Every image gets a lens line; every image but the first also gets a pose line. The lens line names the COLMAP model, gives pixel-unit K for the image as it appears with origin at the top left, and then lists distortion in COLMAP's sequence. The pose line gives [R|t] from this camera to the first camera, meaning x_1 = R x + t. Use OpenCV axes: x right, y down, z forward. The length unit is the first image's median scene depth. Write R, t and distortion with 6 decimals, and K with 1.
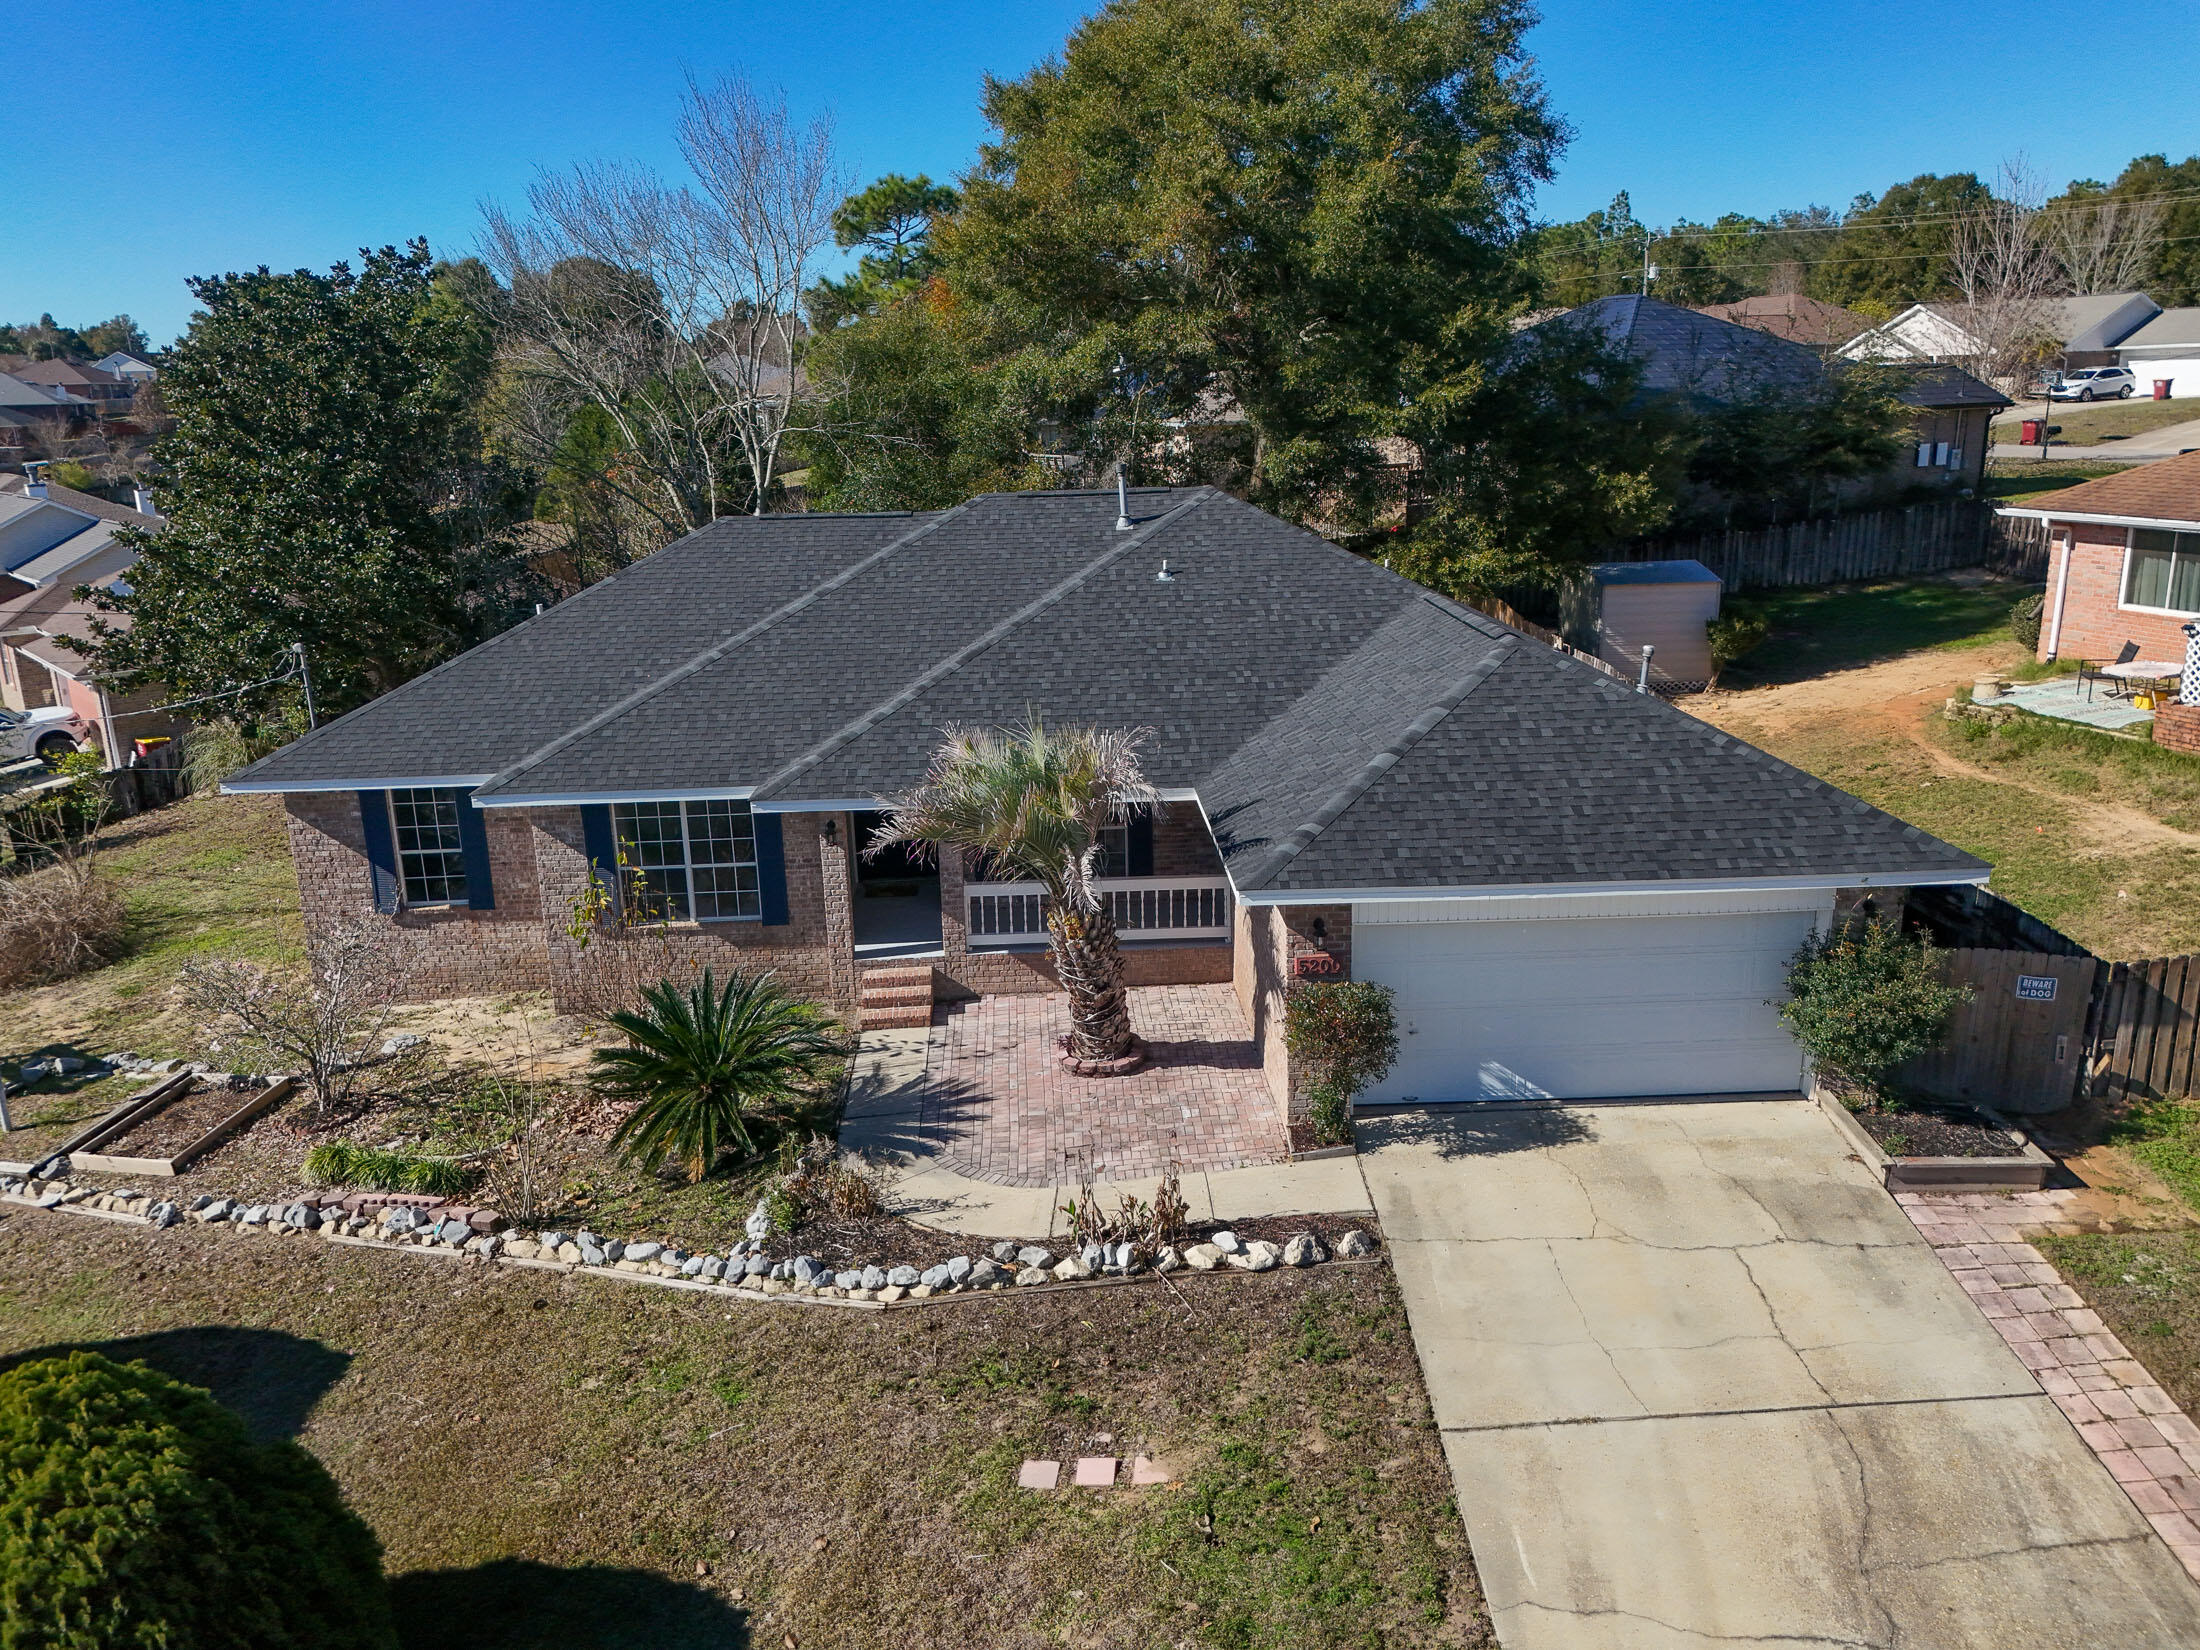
lens RADIAL K [[1623.2, 0, 1107.9], [0, 1623.2, 832.7], [0, 0, 1]] dist [0.039315, -0.012022]
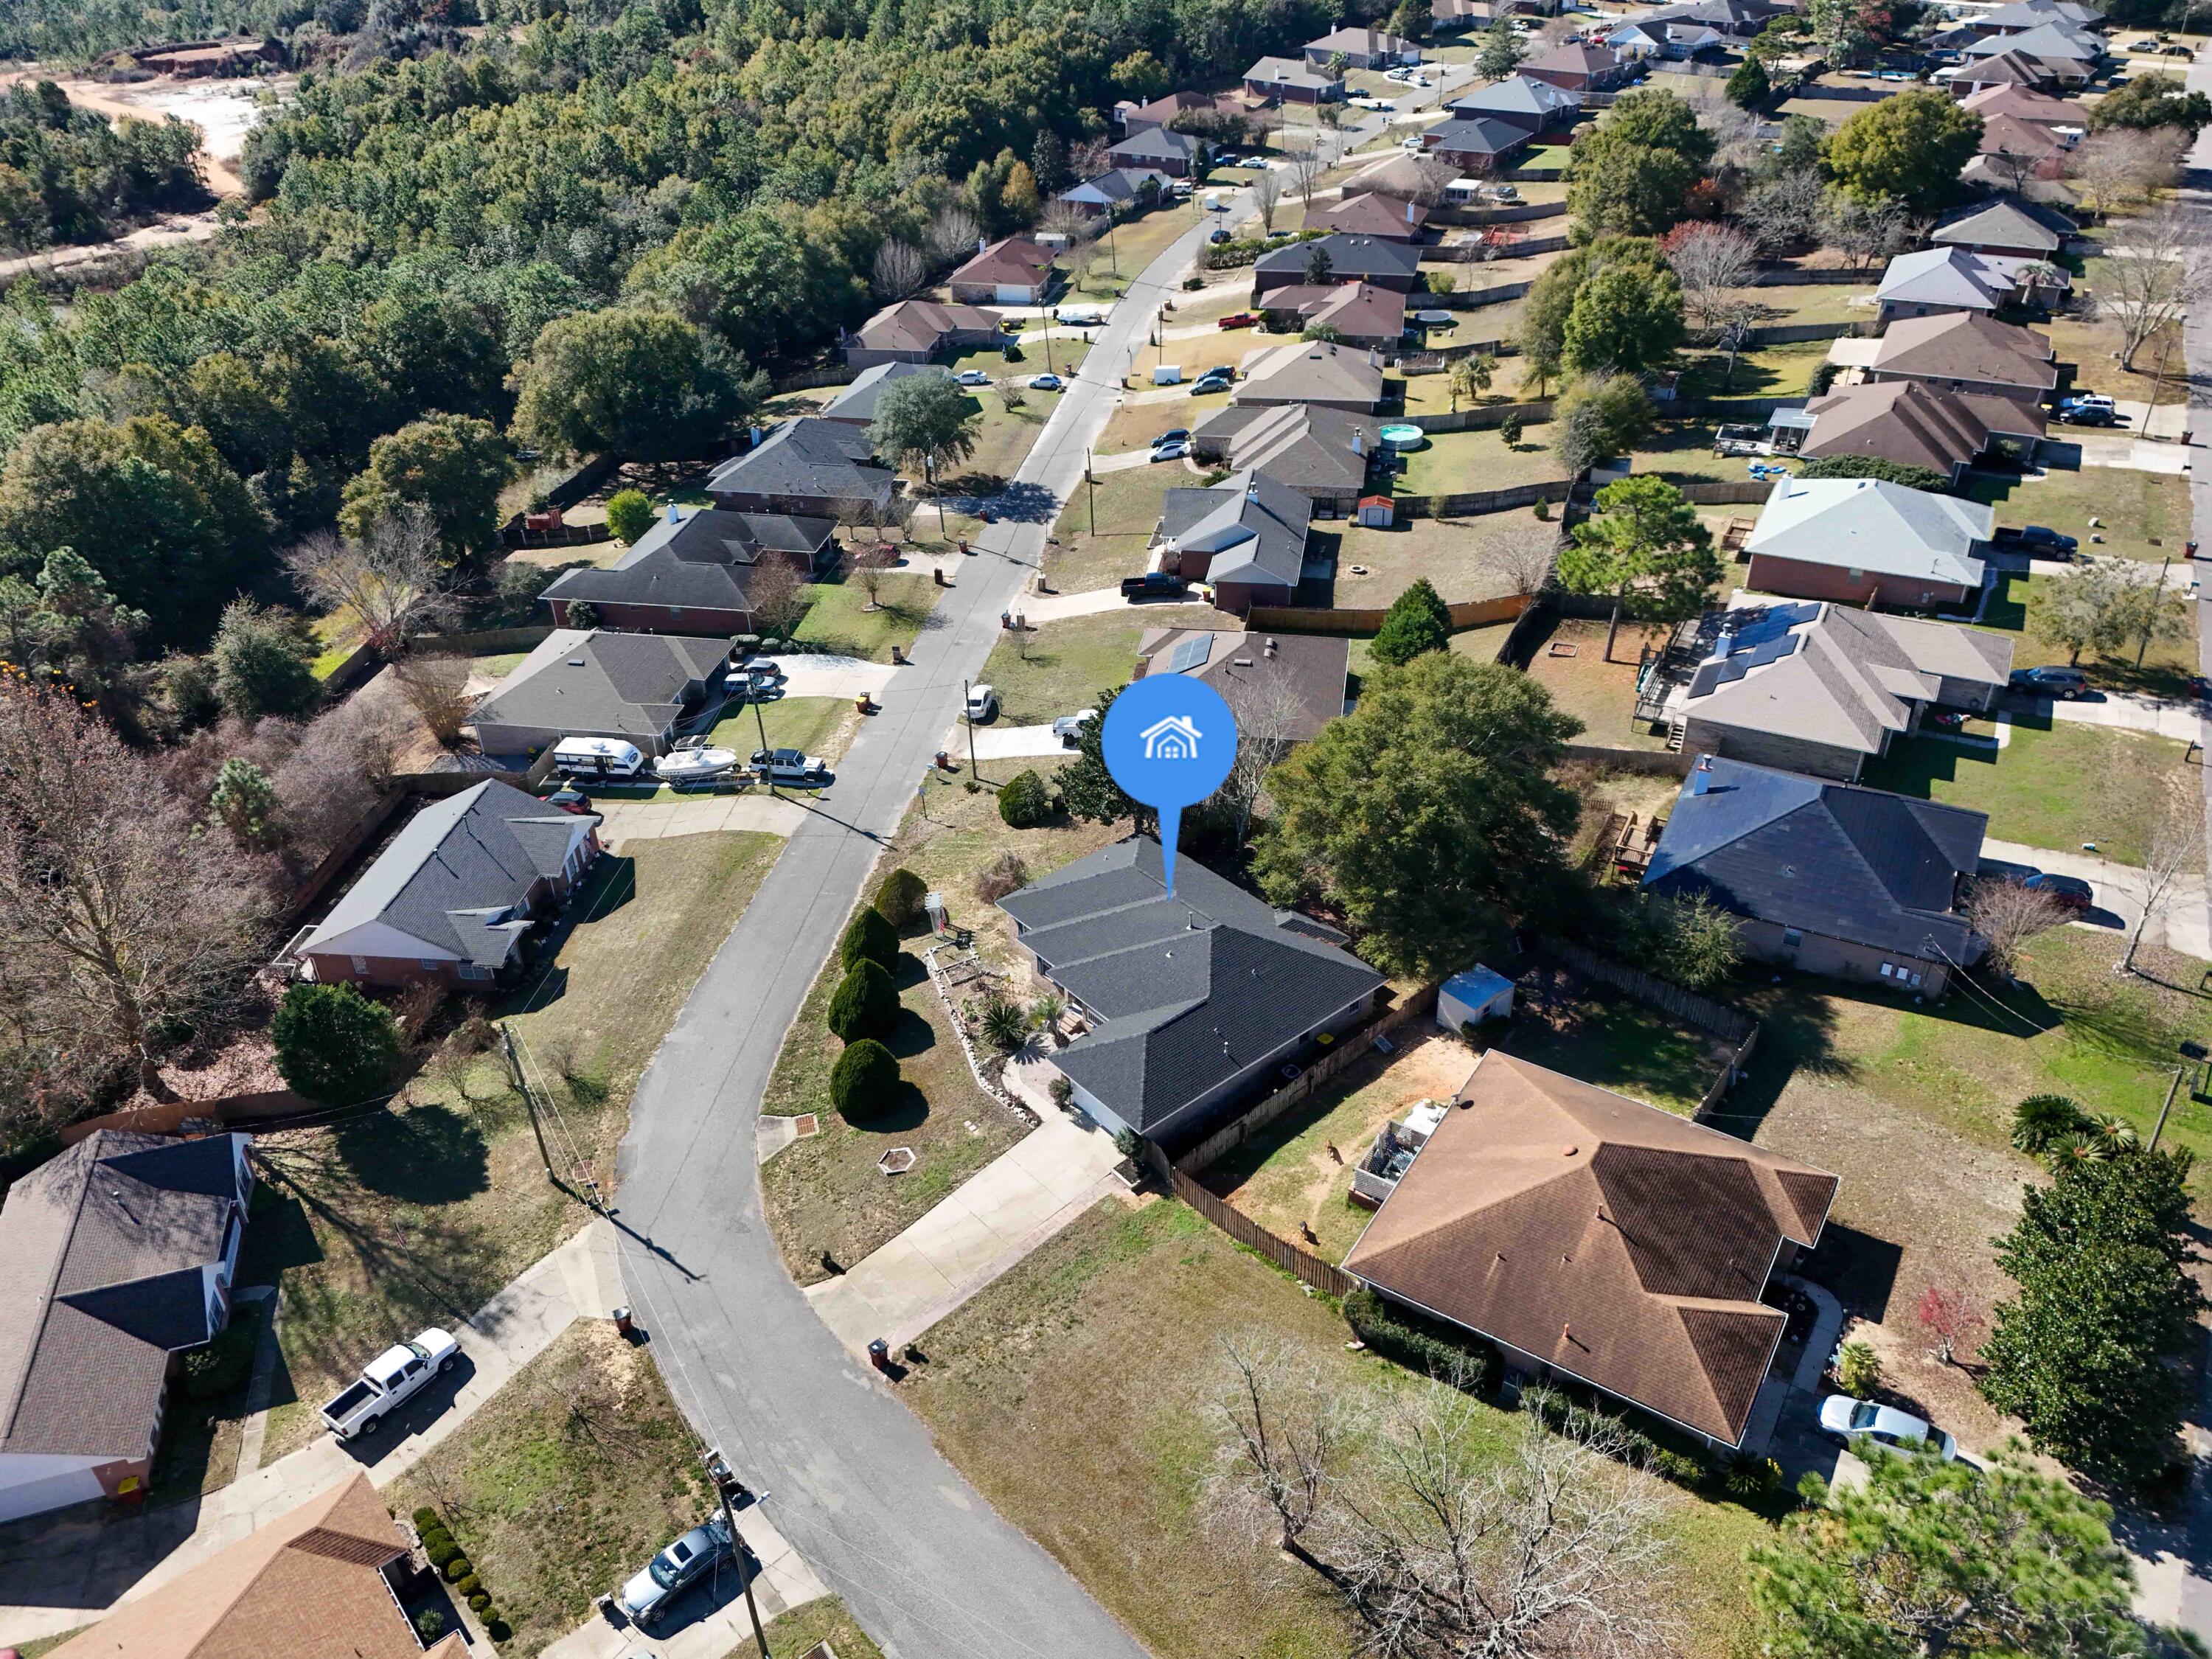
lens RADIAL K [[1634.2, 0, 1110.2], [0, 1634.2, 830.3], [0, 0, 1]] dist [0.056655, -0.011575]
pose [[0.613896, 0.434630, -0.658960, 3.151358], [-0.204084, 0.893780, 0.399383, -2.589590], [0.762549, -0.110696, 0.637389, -1.986306]]
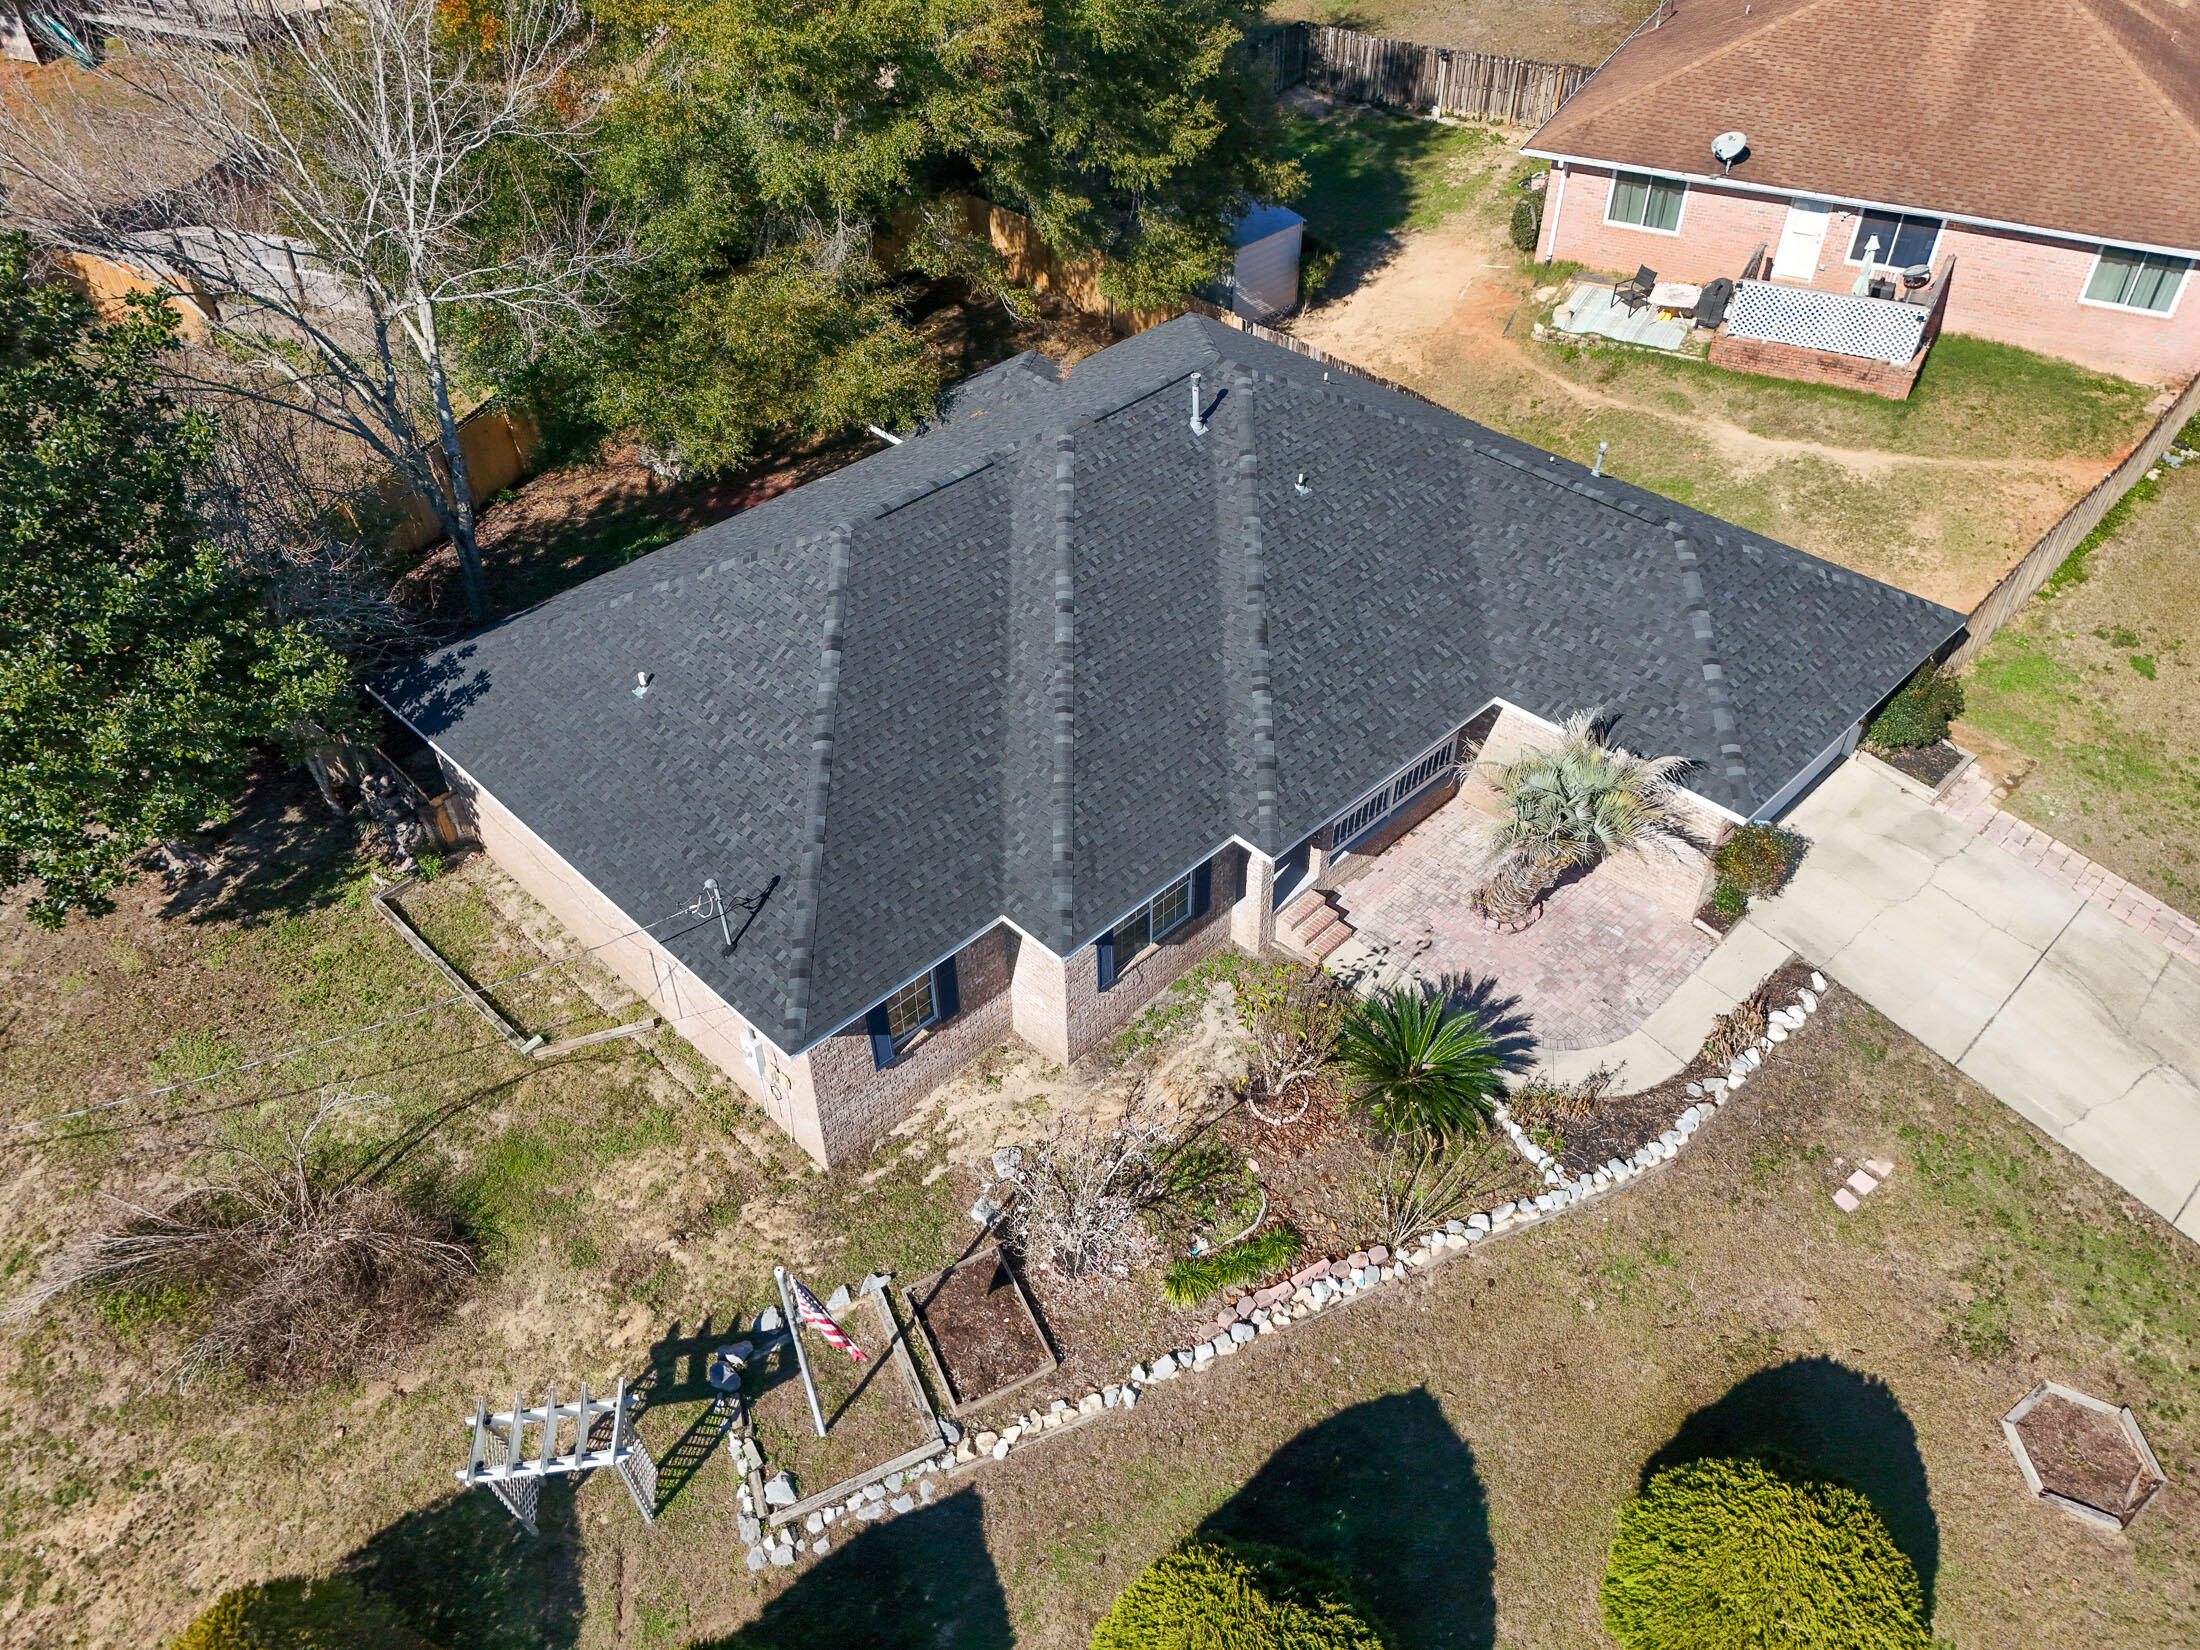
lens RADIAL K [[1623.2, 0, 1095.8], [0, 1623.2, 834.0], [0, 0, 1]] dist [0.039315, -0.012022]
pose [[0.738369, -0.433834, 0.516333, -1.082570], [0.172618, 0.861693, 0.477166, -0.730217], [-0.651932, -0.263196, 0.711135, 0.292651]]
